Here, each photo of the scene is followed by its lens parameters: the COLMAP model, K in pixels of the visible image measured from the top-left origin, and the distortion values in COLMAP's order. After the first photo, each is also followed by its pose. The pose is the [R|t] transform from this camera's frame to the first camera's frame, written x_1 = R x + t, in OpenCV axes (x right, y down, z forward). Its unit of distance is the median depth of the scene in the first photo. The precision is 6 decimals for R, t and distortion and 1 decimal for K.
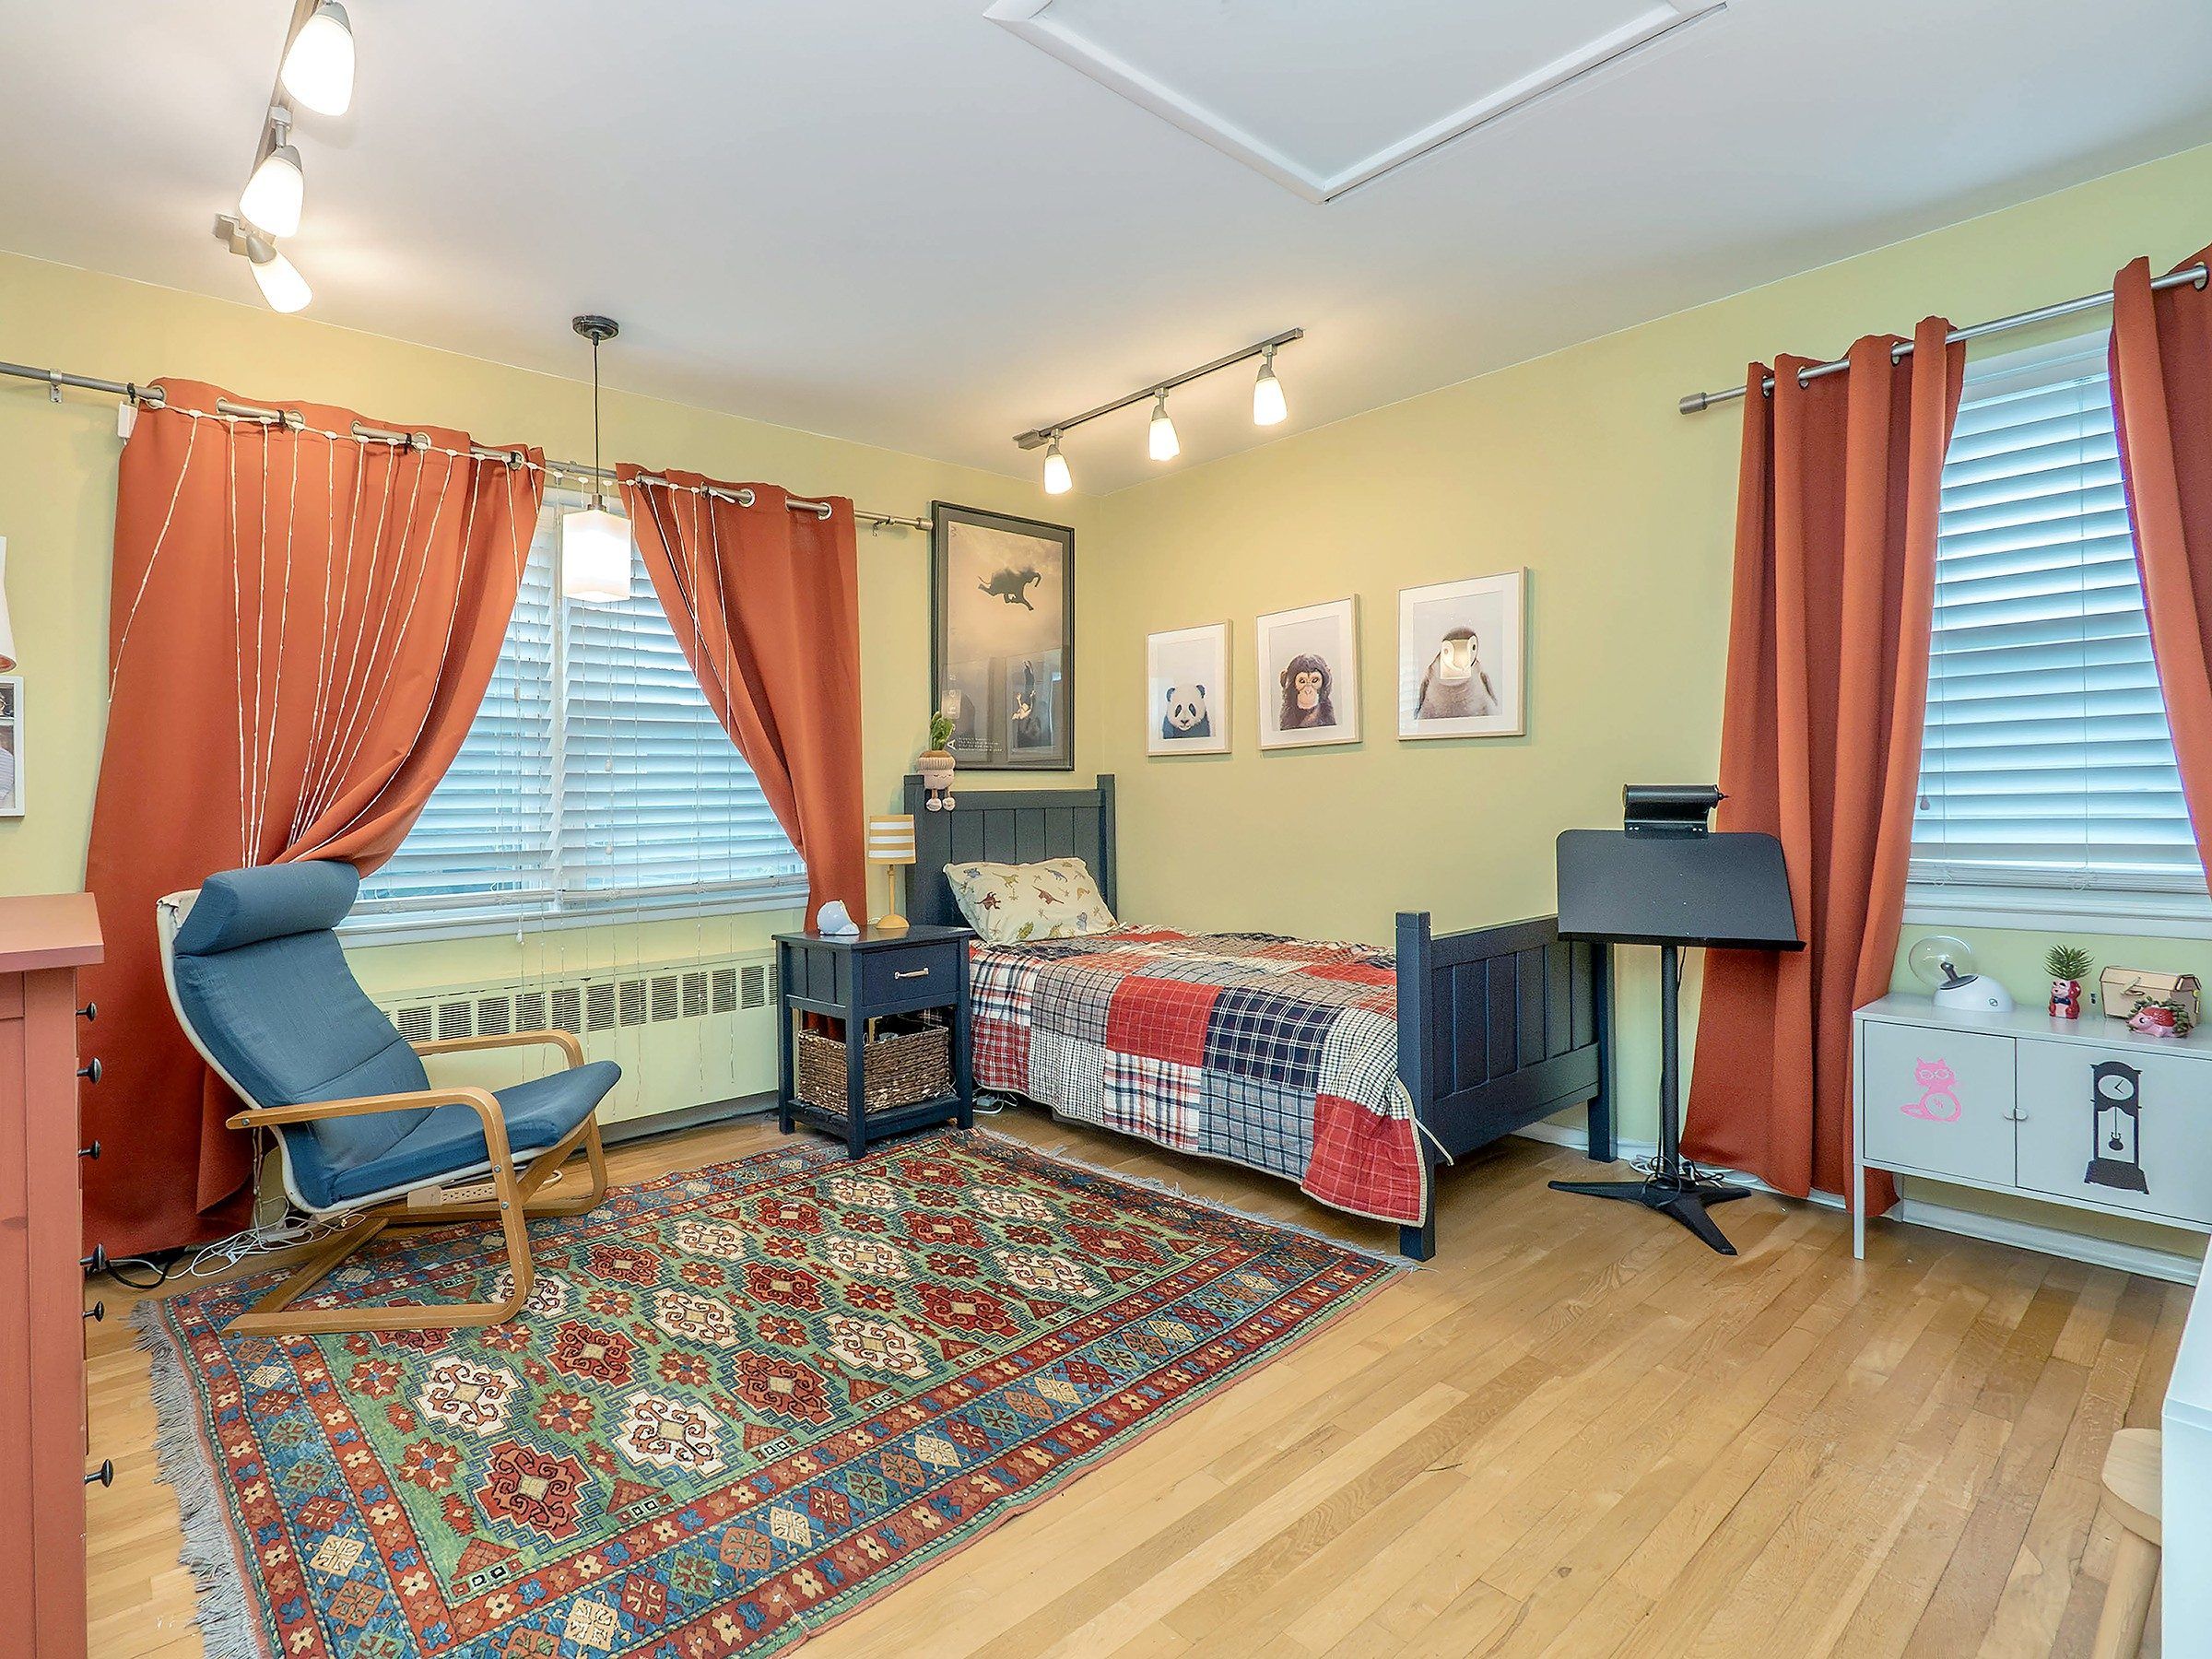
lens RADIAL K [[1092.7, 0, 1091.5], [0, 1092.7, 816.3], [0, 0, 1]] dist [0.012211, -0.006026]
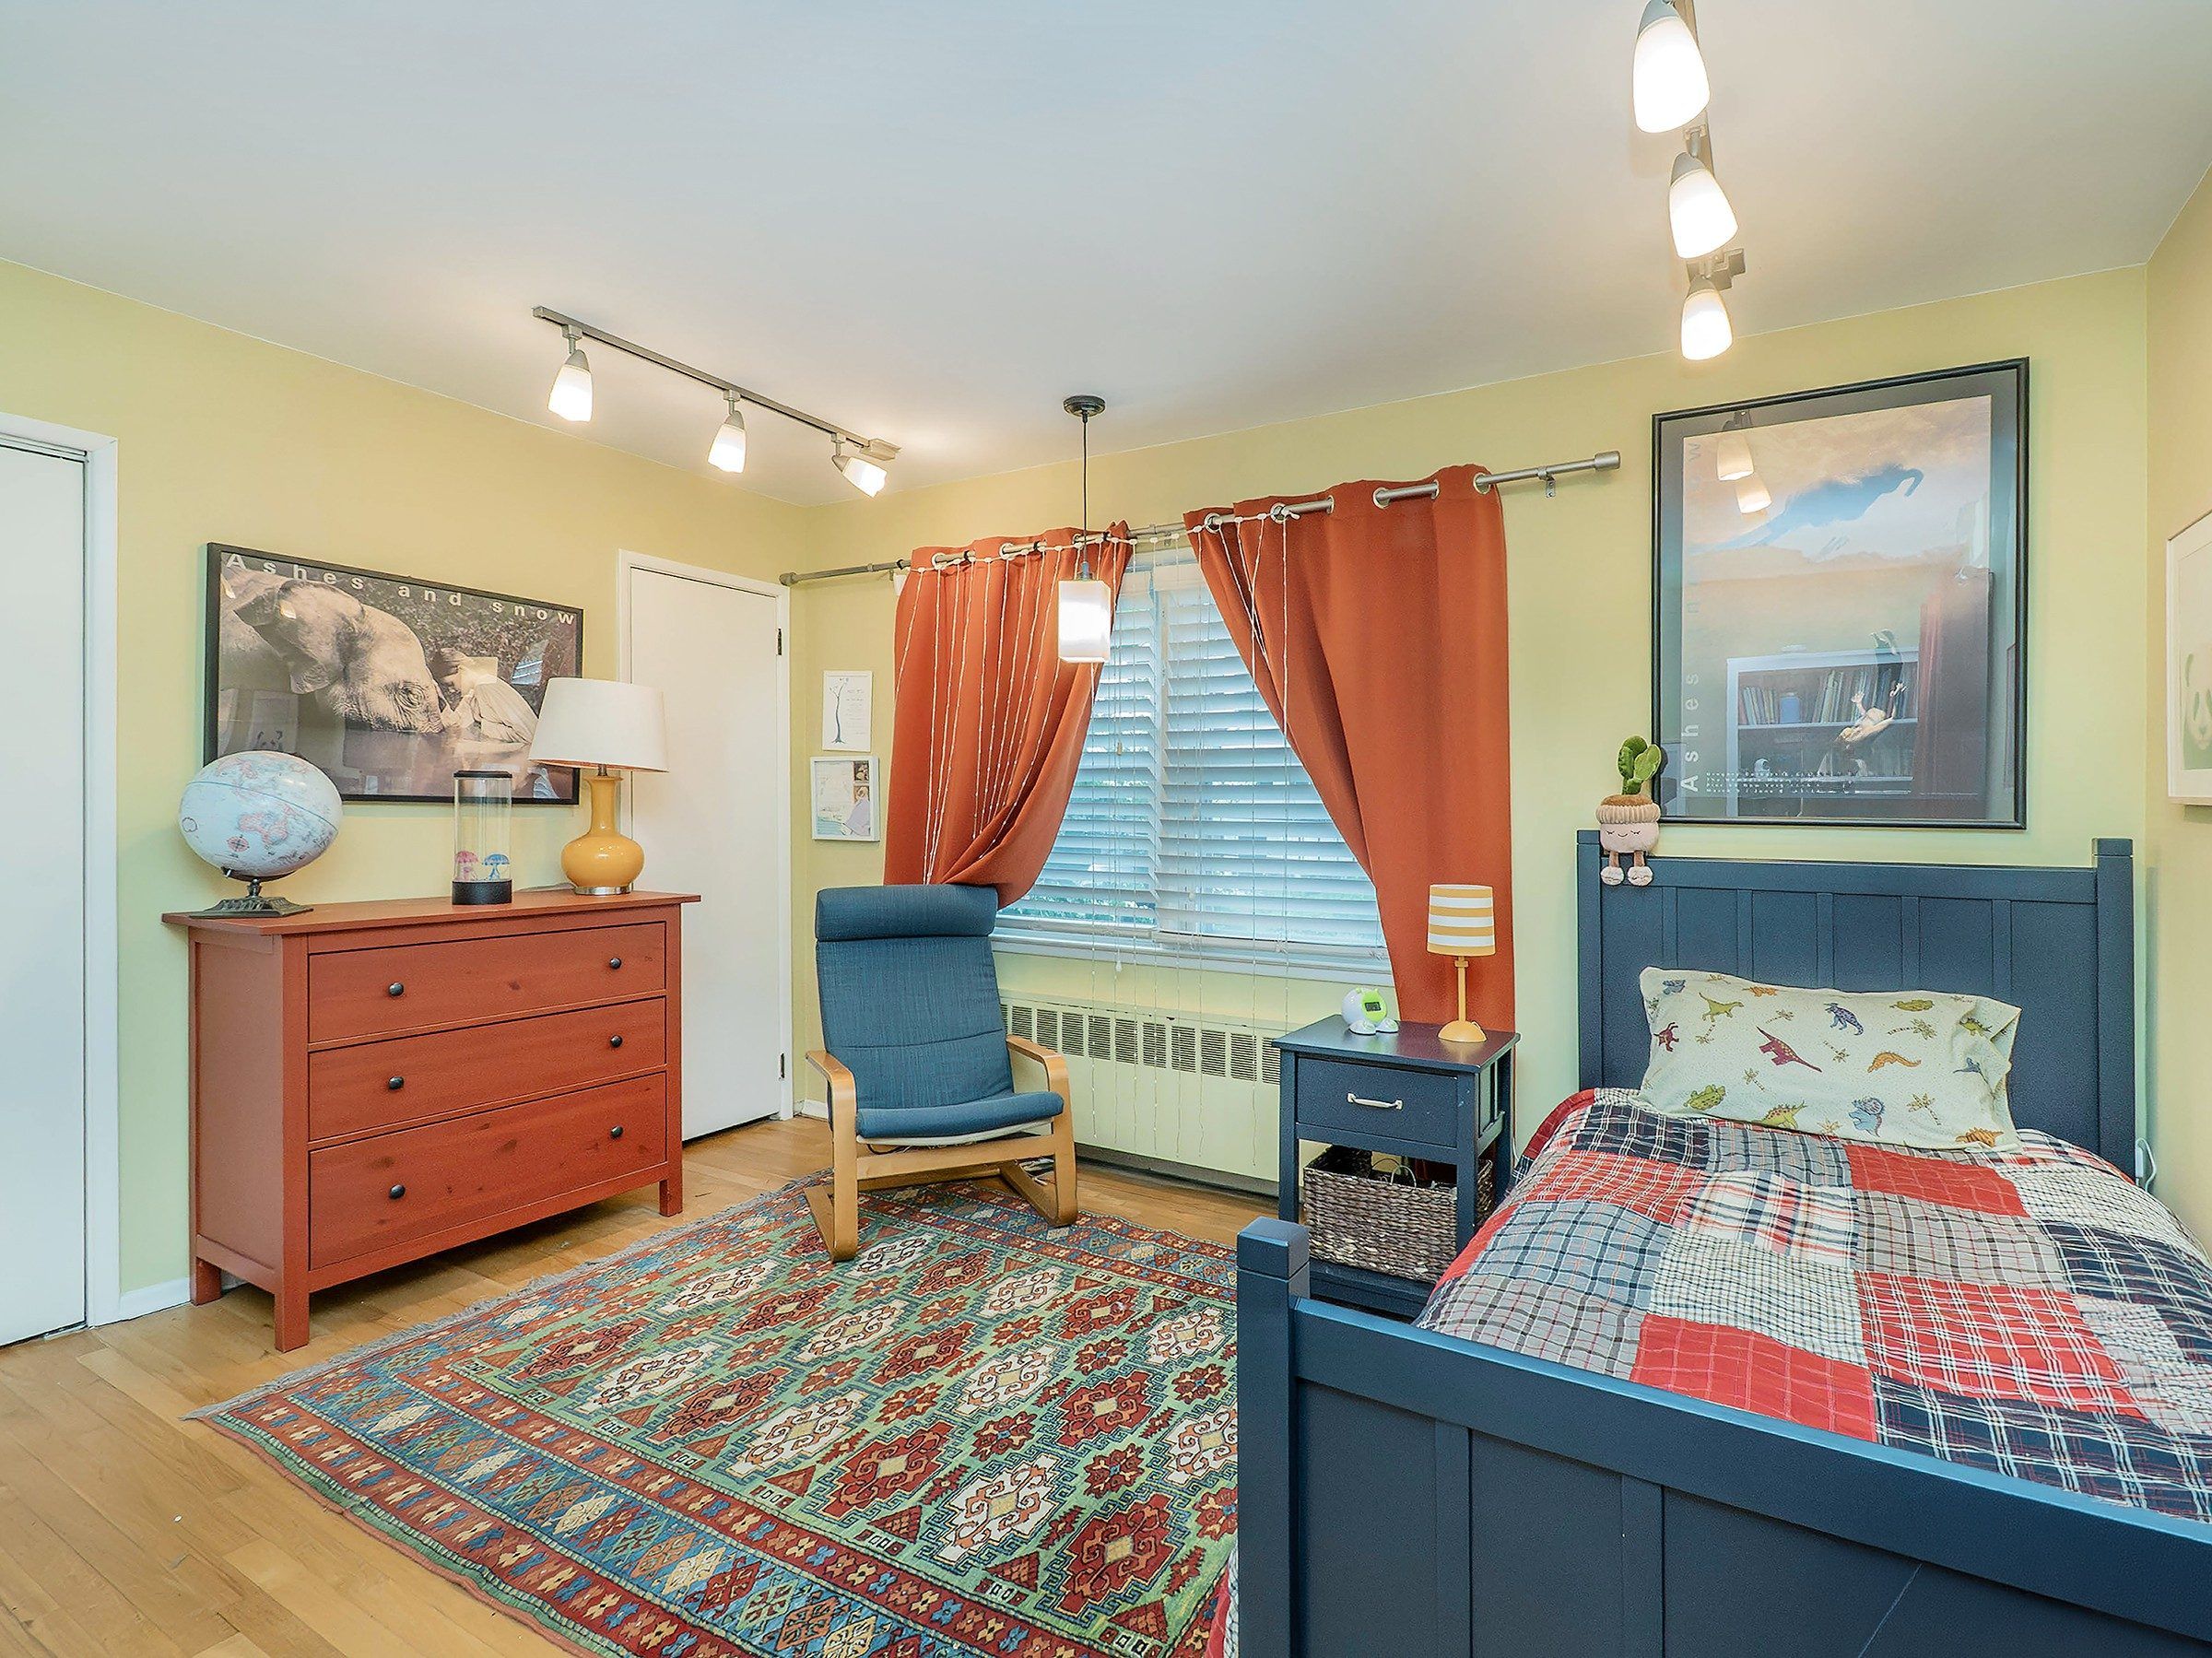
lens RADIAL K [[1145.8, 0, 1096.5], [0, 1145.8, 815.6], [0, 0, 1]] dist [0.007528, -0.003474]
pose [[0.281987, 0.034836, -0.958786, 0.639113], [-0.032999, 0.999101, 0.026596, -0.080216], [0.958851, 0.024139, 0.282883, 0.715890]]
